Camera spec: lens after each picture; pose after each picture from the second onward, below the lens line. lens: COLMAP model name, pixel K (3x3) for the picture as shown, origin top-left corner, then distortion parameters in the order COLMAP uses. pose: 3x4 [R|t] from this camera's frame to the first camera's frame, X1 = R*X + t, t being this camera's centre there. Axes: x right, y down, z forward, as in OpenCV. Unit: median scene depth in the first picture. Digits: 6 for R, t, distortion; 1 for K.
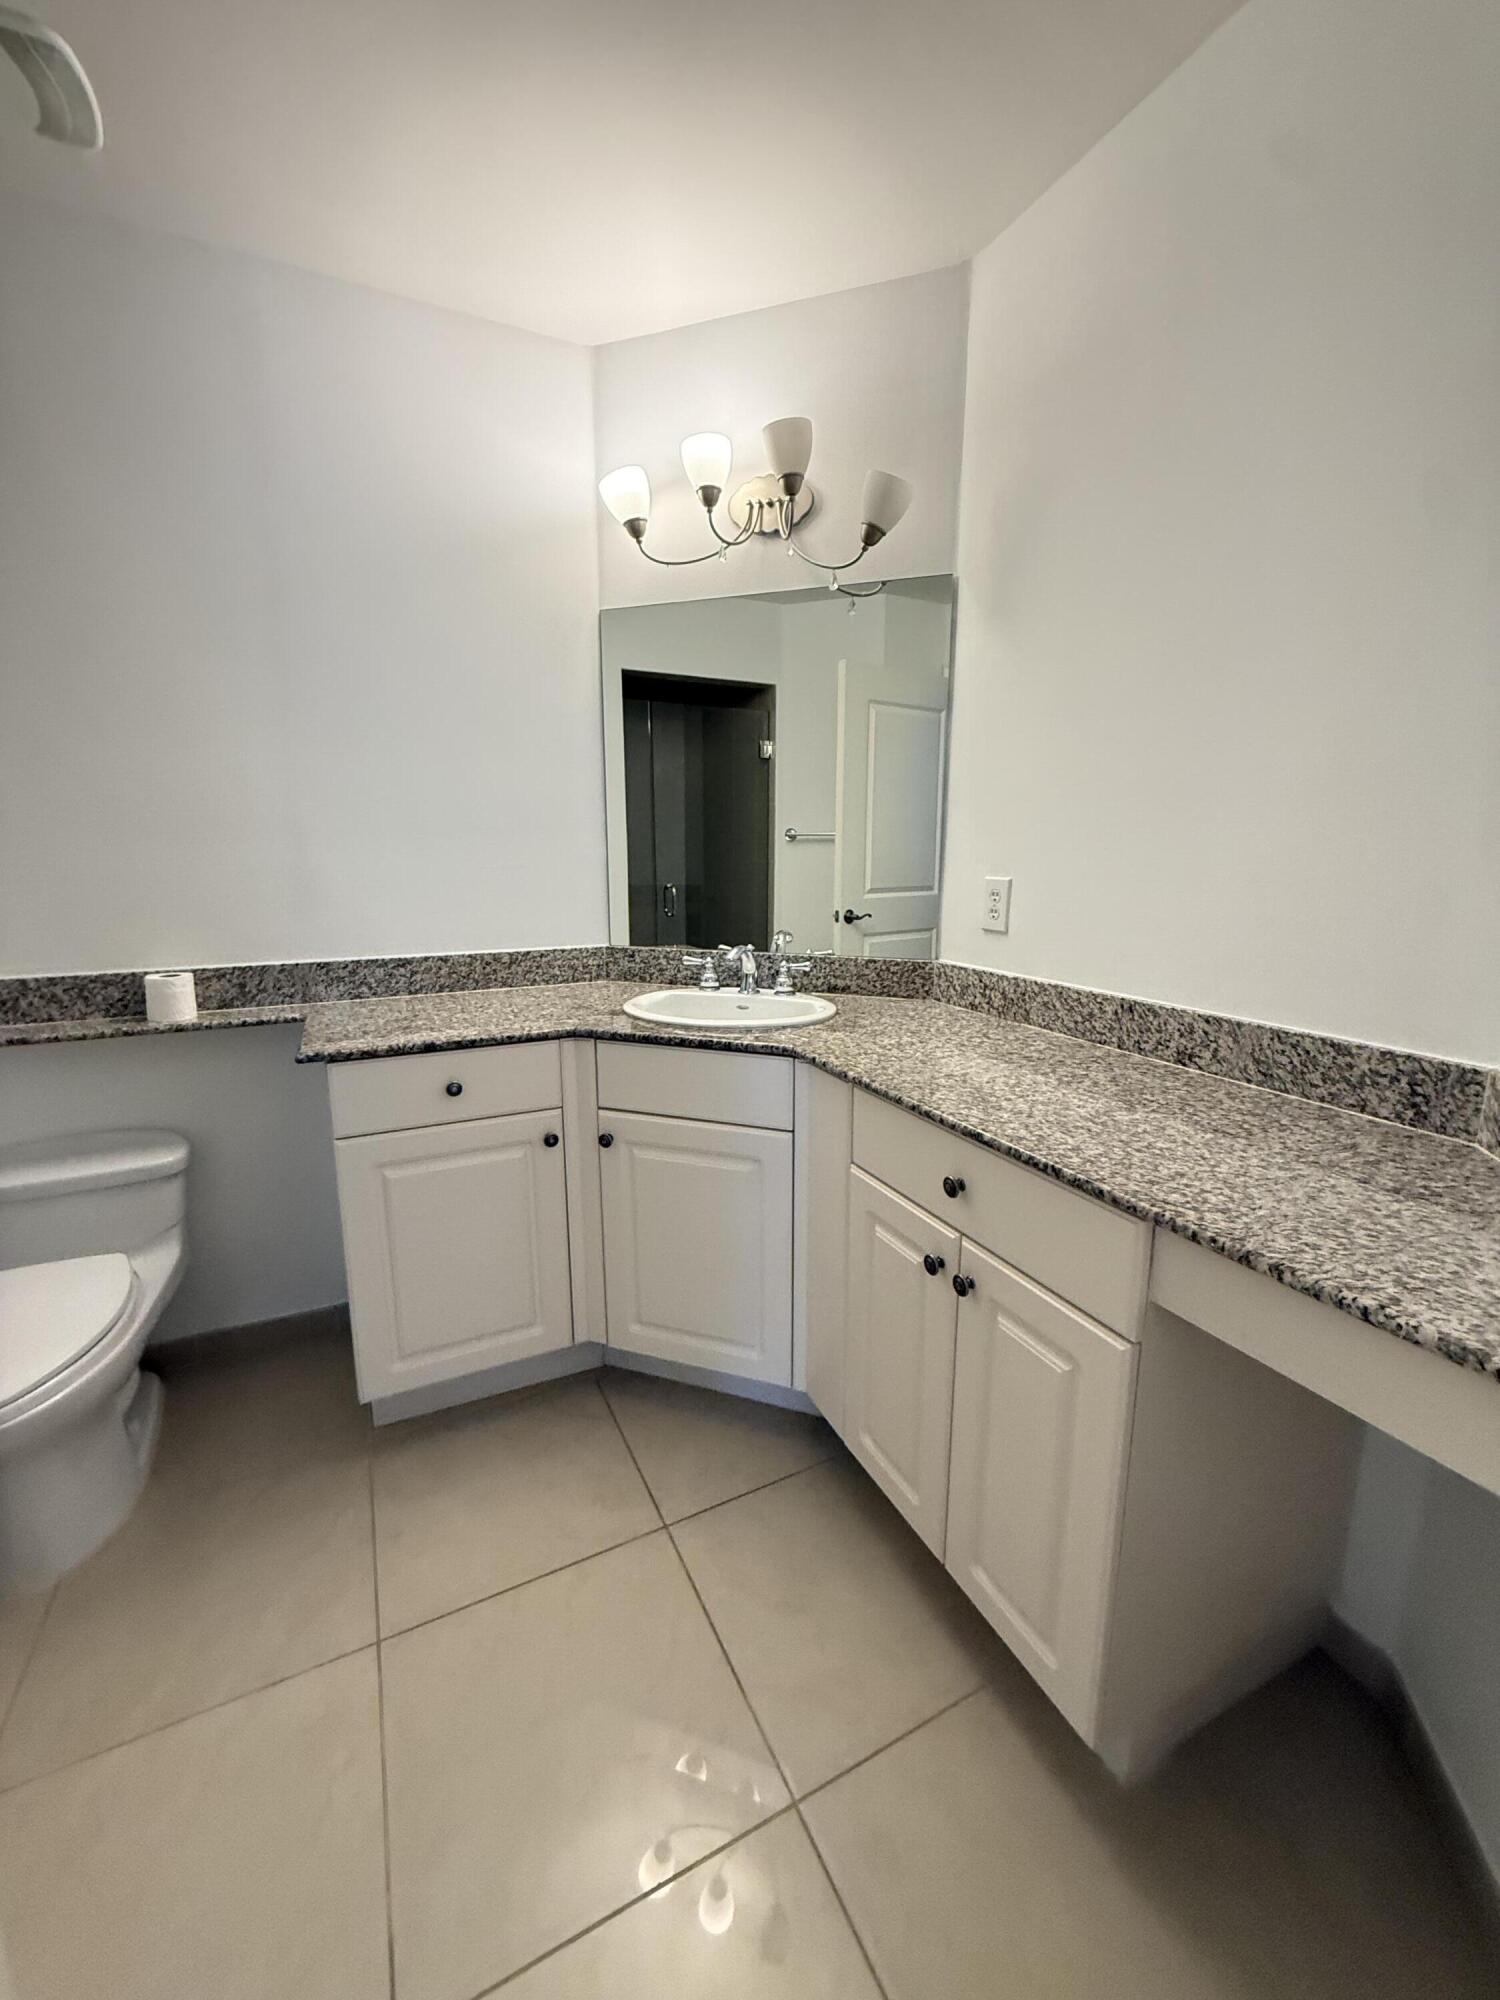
lens RADIAL K [[805.1, 0, 751.2], [0, 805.1, 1003.0], [0, 0, 1]] dist [0.000337, 0.000017]
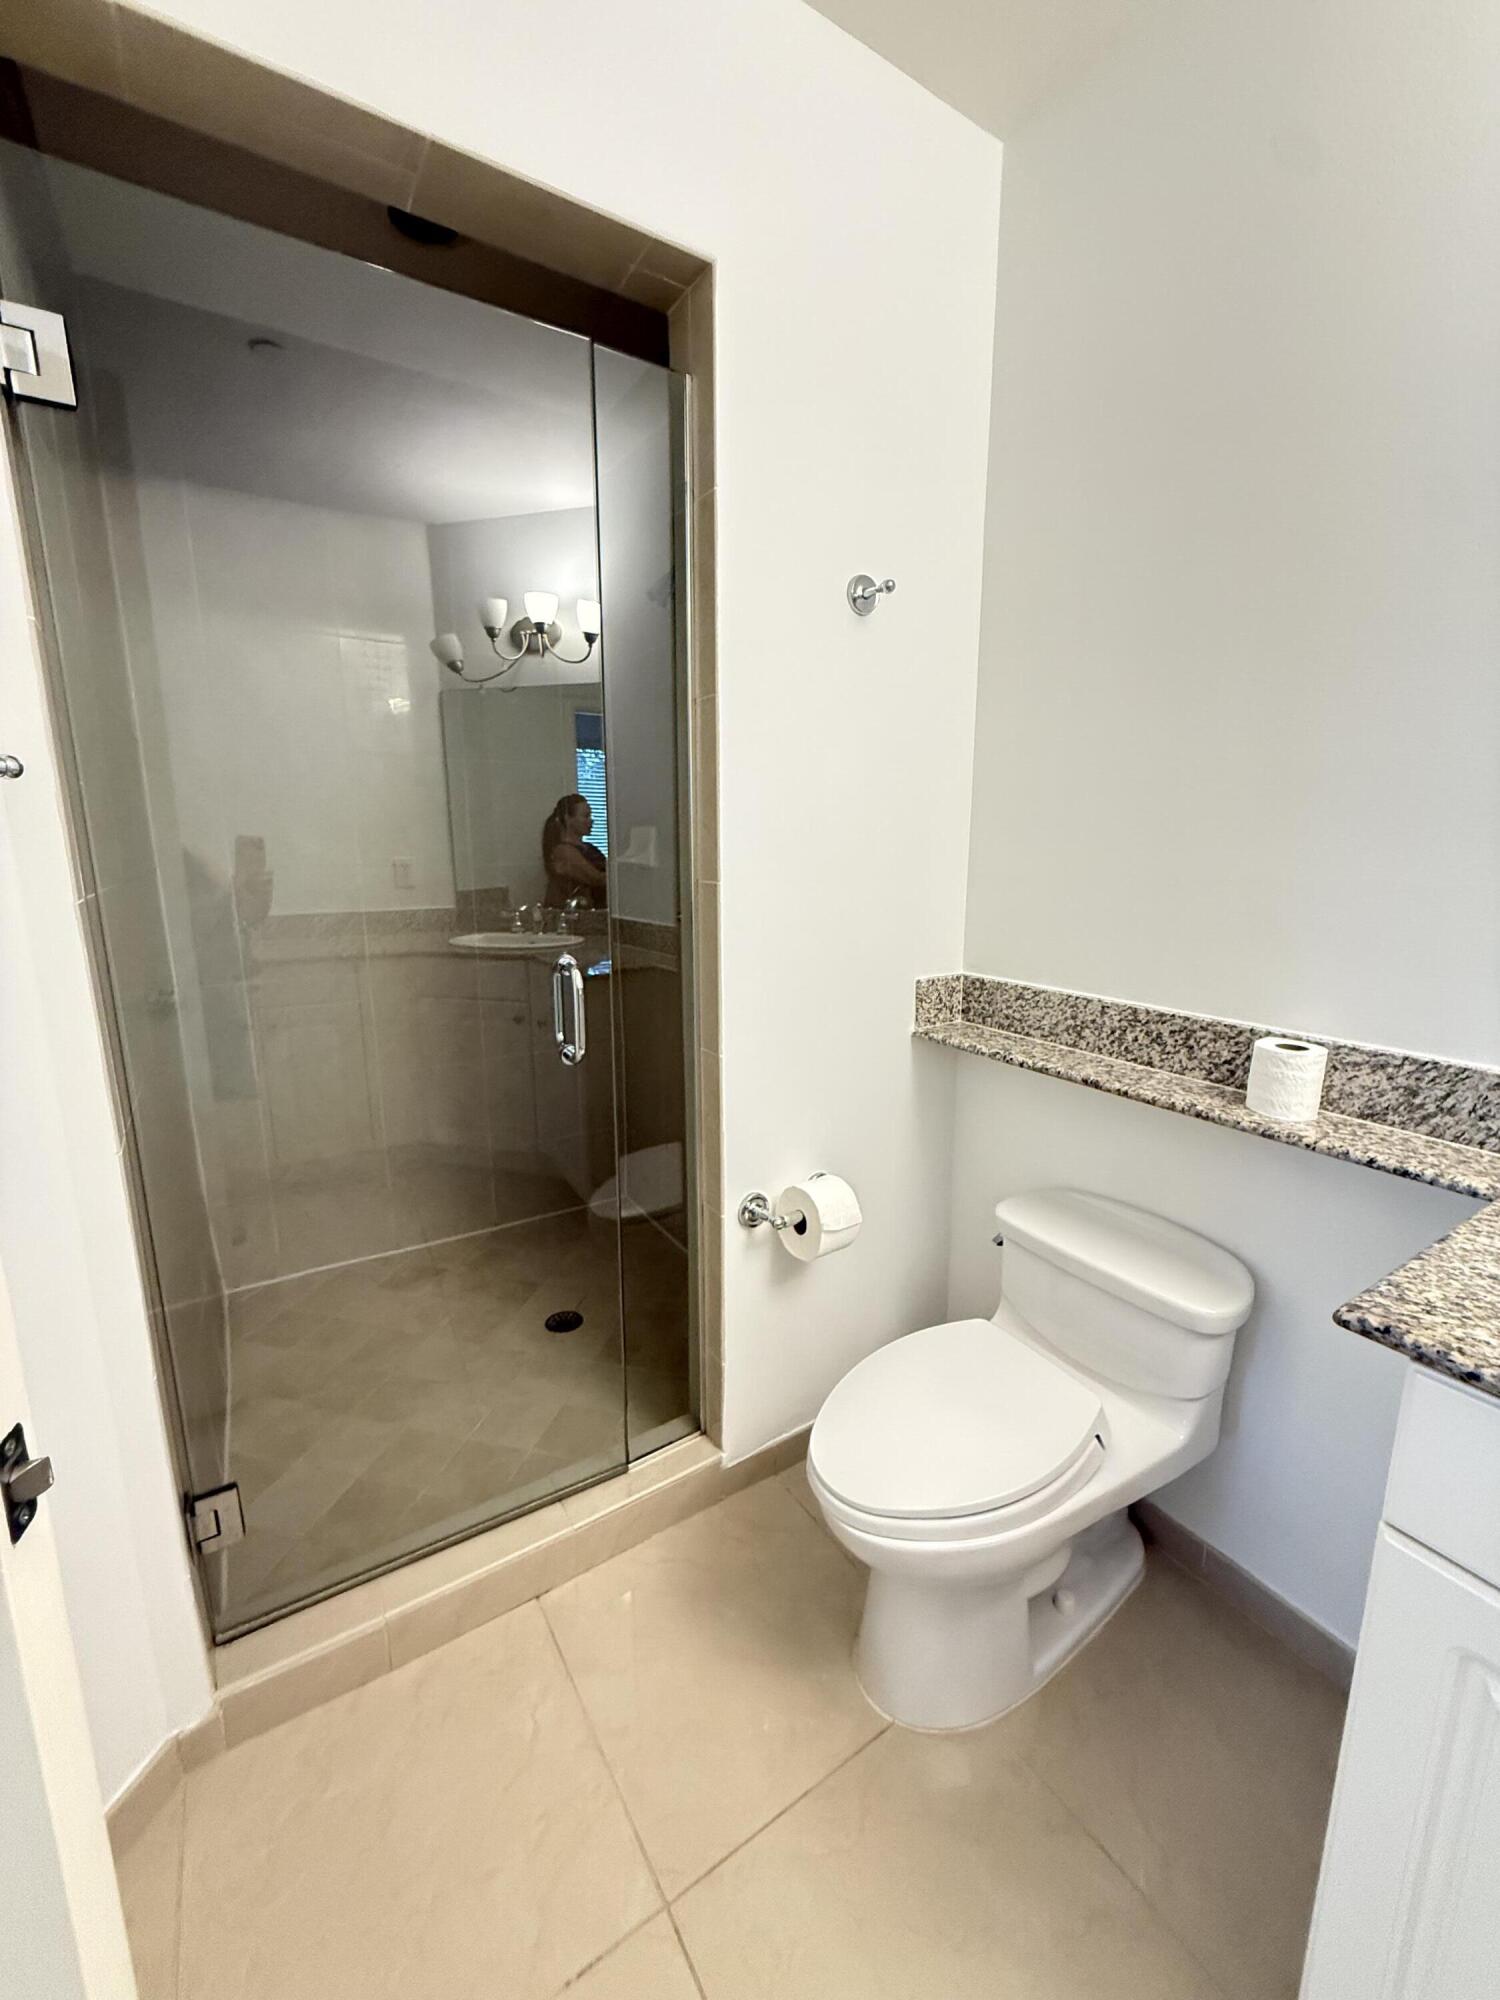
lens RADIAL K [[805.1, 0, 754.8], [0, 805.1, 1001.2], [0, 0, 1]] dist [0.000337, 0.000017]
pose [[0.118245, 0.188931, -0.974845, -0.167517], [-0.192363, 0.967494, 0.164173, -0.090822], [0.974174, 0.168111, 0.150745, 0.494968]]
